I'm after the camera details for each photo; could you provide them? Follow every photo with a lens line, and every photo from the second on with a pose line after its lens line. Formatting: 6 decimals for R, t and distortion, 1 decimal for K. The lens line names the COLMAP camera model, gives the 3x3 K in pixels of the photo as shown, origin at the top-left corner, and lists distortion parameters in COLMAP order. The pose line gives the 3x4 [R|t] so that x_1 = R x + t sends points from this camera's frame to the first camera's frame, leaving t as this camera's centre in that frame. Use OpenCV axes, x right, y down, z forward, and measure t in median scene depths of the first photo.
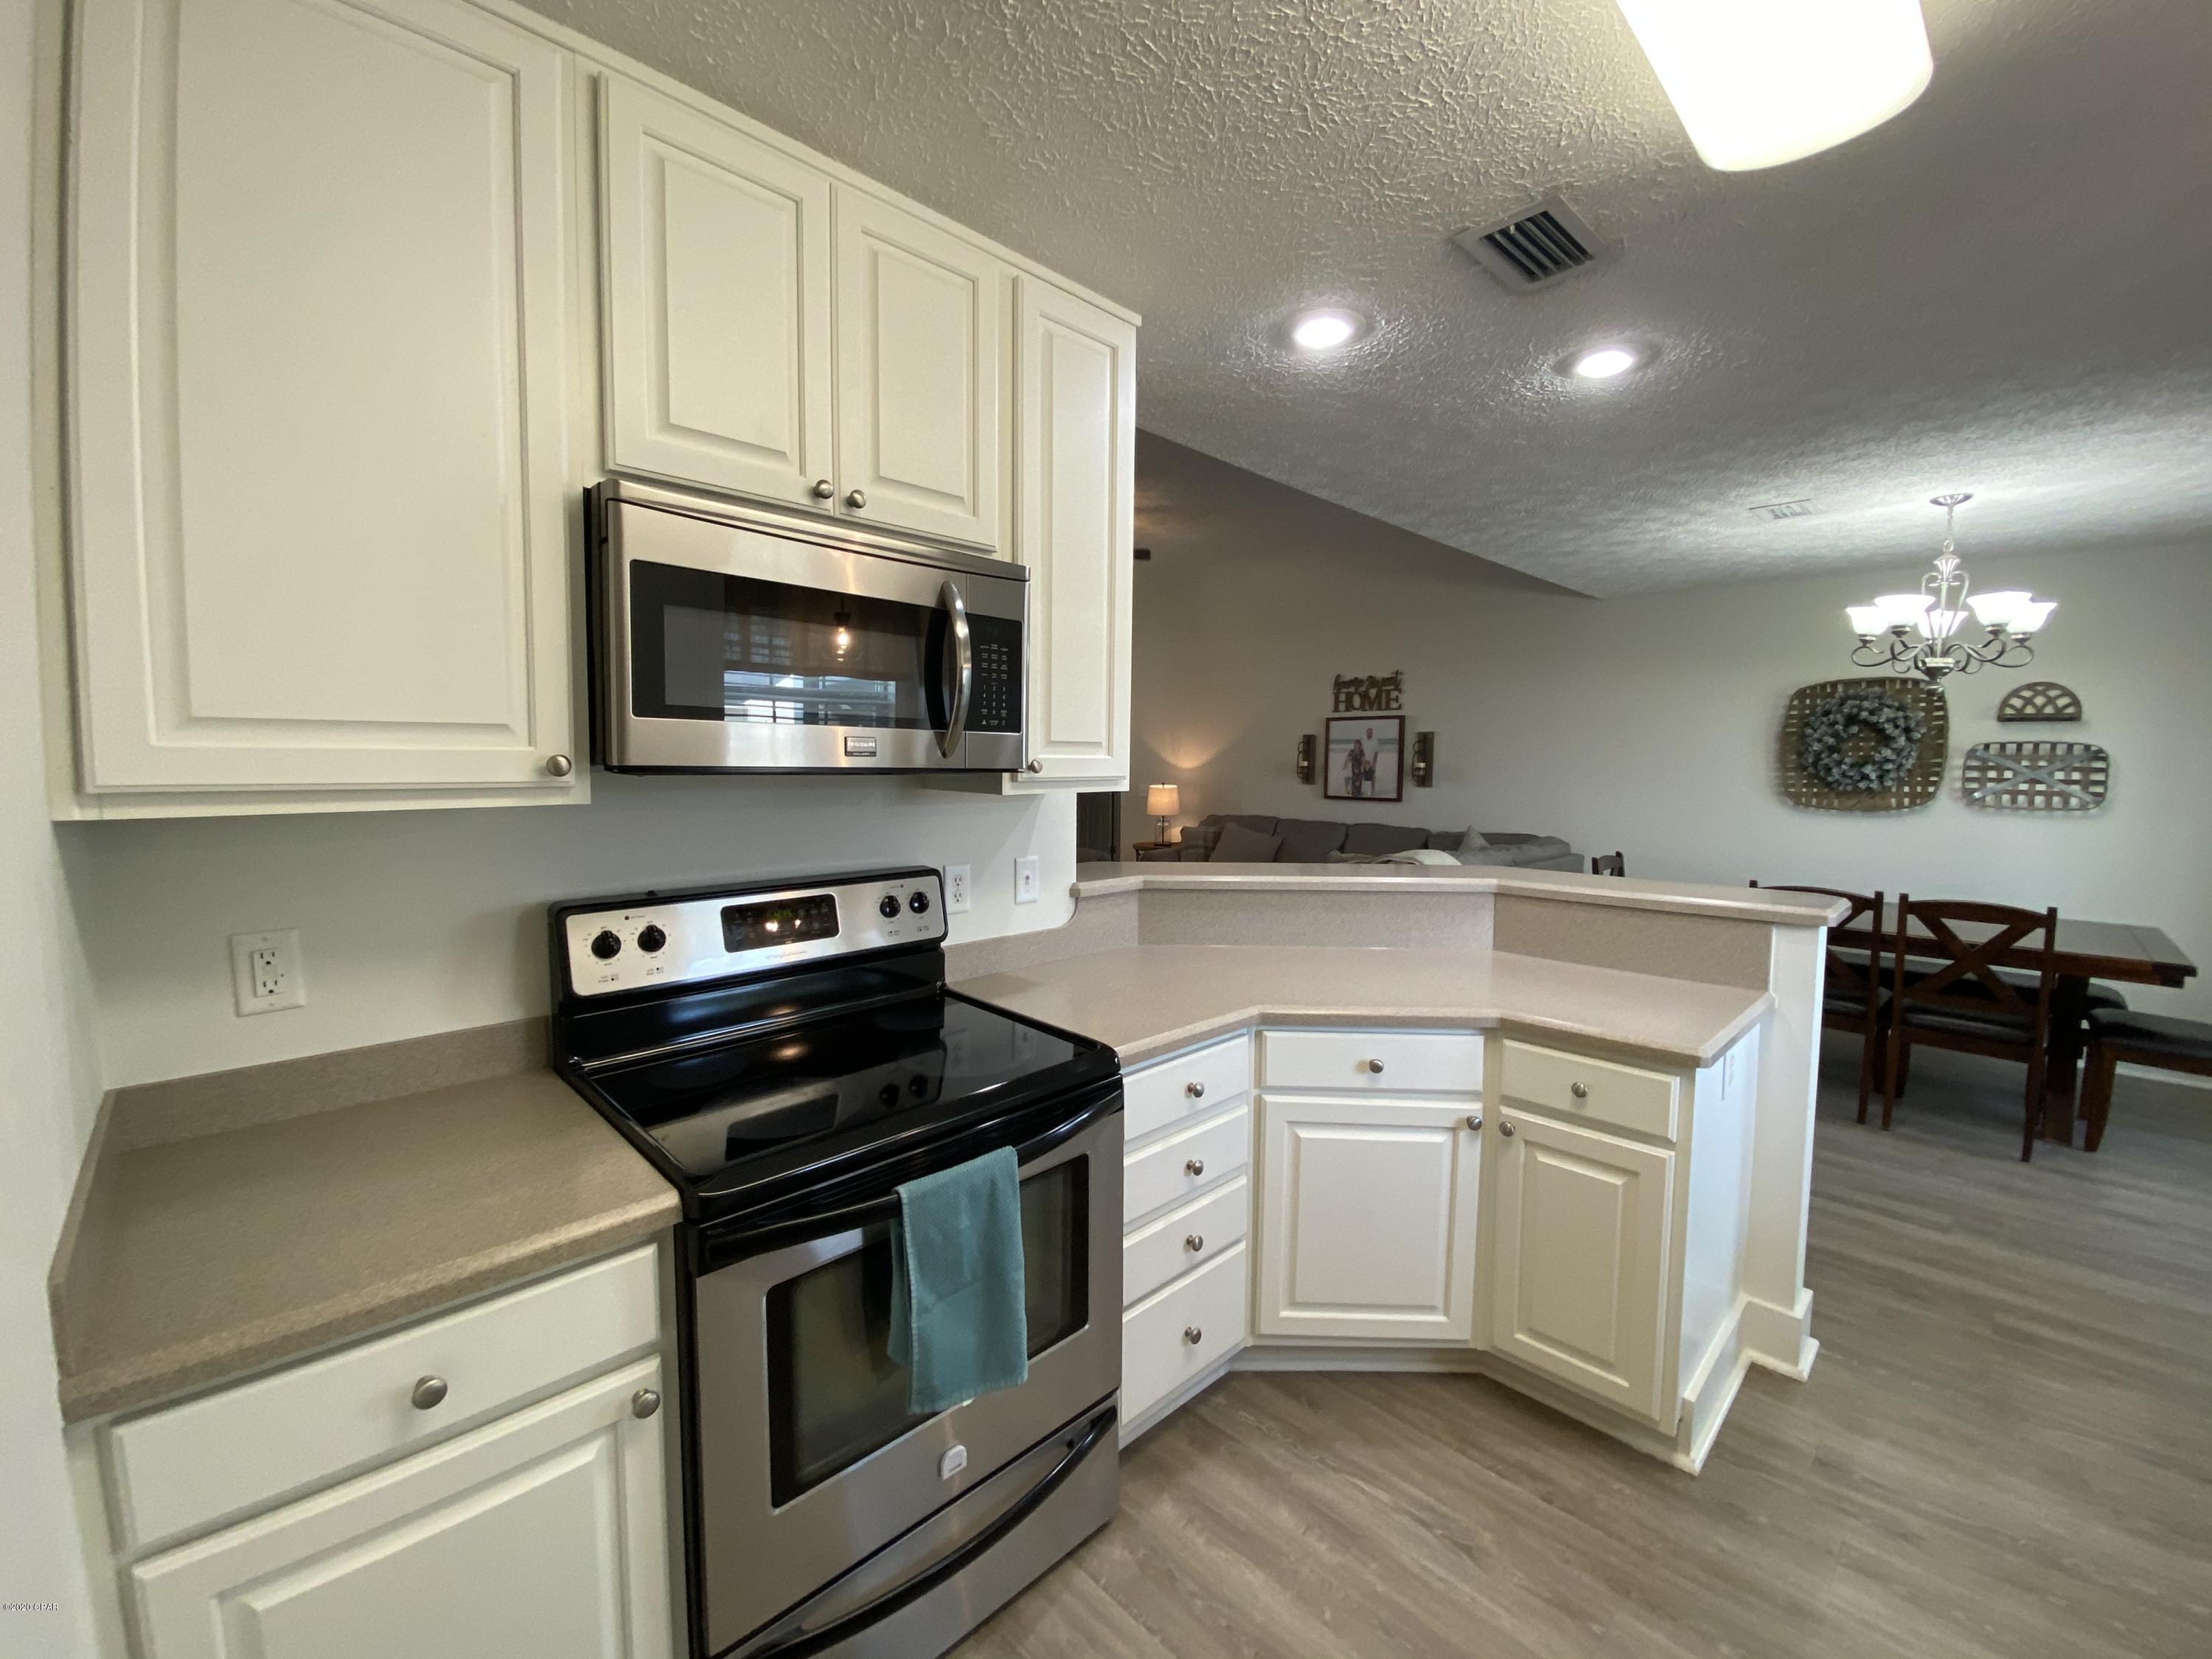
lens RADIAL K [[910.9, 0, 1107.0], [0, 910.9, 816.1], [0, 0, 1]] dist [0.027999, -0.000657]
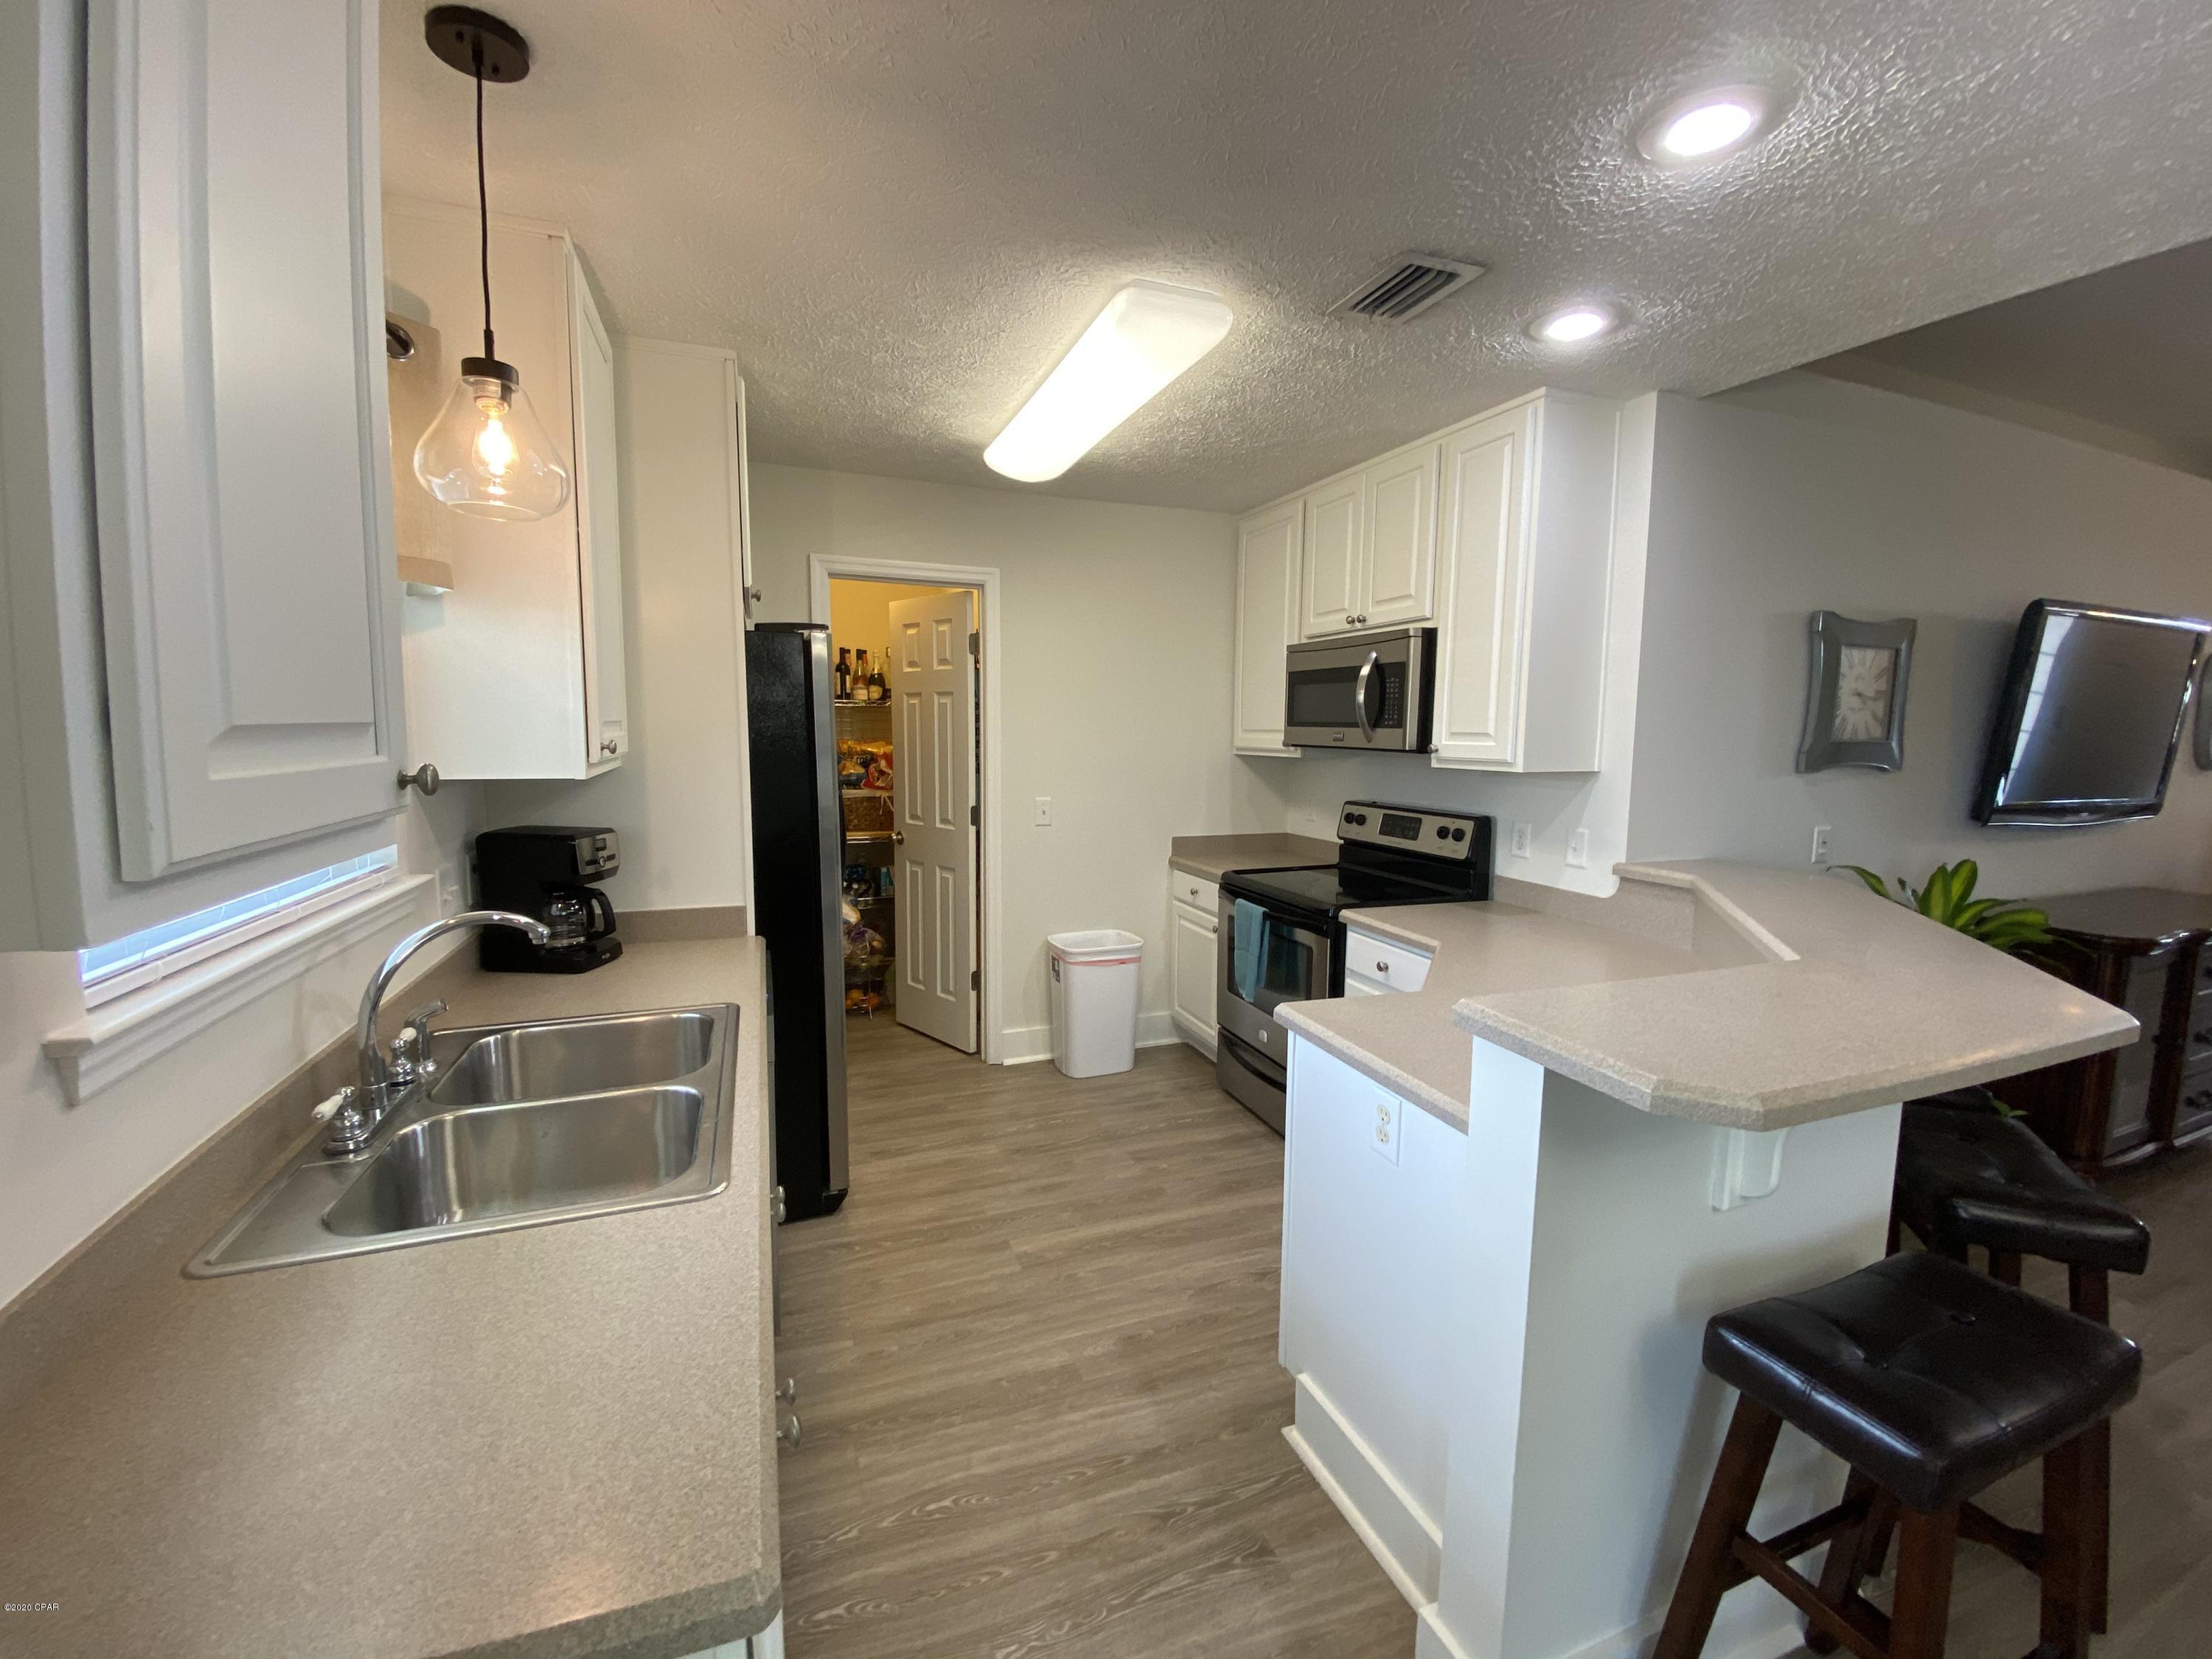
lens RADIAL K [[910.9, 0, 1108.2], [0, 910.9, 819.3], [0, 0, 1]] dist [0.027999, -0.000657]
pose [[-0.389802, 0.077937, -0.917595, 1.513543], [-0.080691, 0.989689, 0.118338, -0.072885], [0.917357, 0.120170, -0.379494, 1.062204]]
